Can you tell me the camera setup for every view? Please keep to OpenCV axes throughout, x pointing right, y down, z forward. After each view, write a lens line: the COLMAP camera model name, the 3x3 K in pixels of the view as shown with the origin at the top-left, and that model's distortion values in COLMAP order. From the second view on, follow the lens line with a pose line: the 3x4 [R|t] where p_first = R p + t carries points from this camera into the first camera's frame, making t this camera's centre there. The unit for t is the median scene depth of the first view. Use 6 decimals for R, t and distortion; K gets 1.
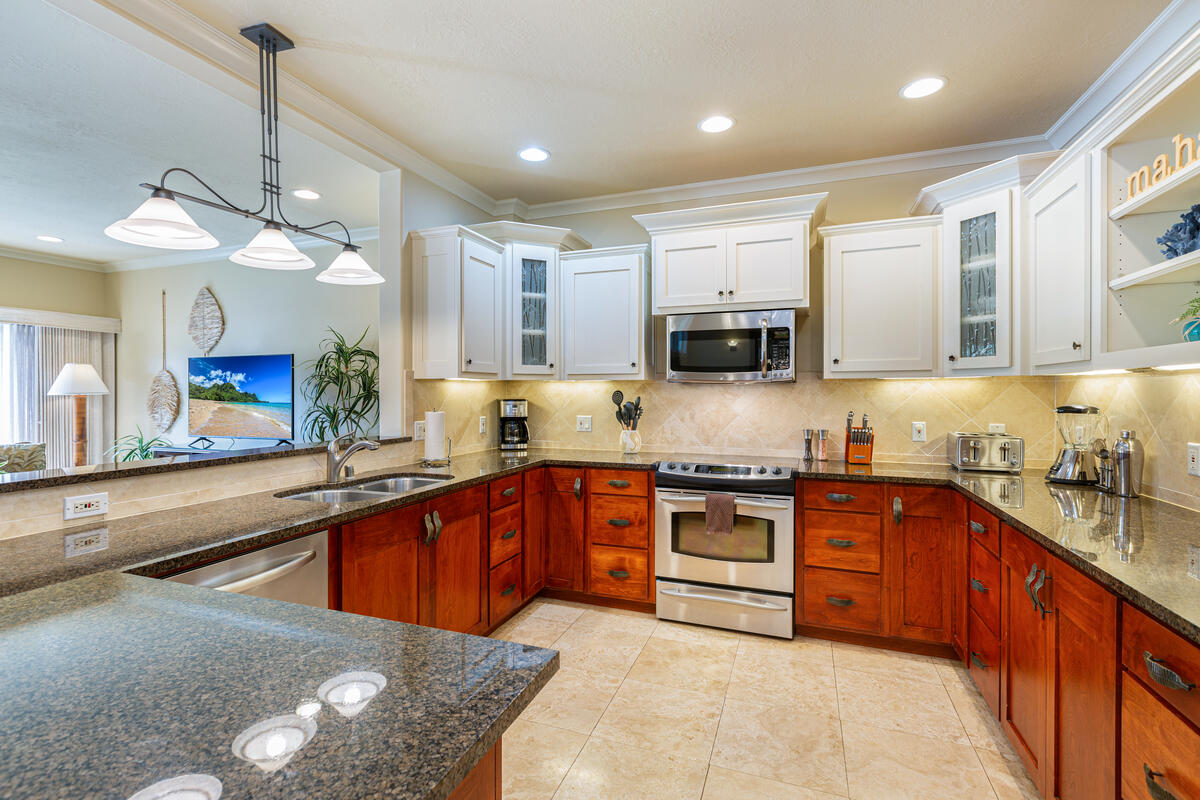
lens RADIAL K [[547.9, 0, 600.4], [0, 547.9, 389.8], [0, 0, 1]] dist [-0.000524, 0.000152]
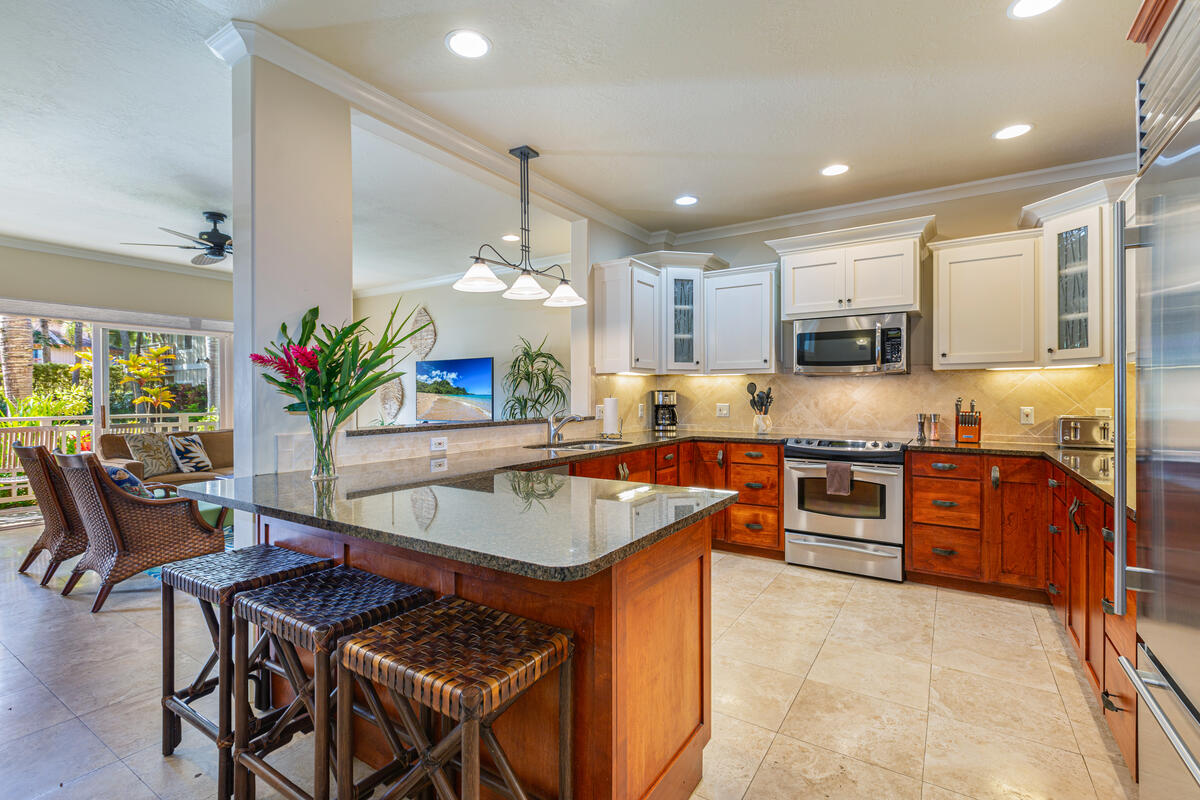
lens RADIAL K [[547.6, 0, 596.8], [0, 547.6, 394.3], [0, 0, 1]] dist [0.001071, 0.000010]
pose [[0.974753, -0.000298, -0.223286, -0.037601], [0.000907, 0.999996, 0.002627, 0.028039], [0.223285, -0.002763, 0.974749, -0.314382]]
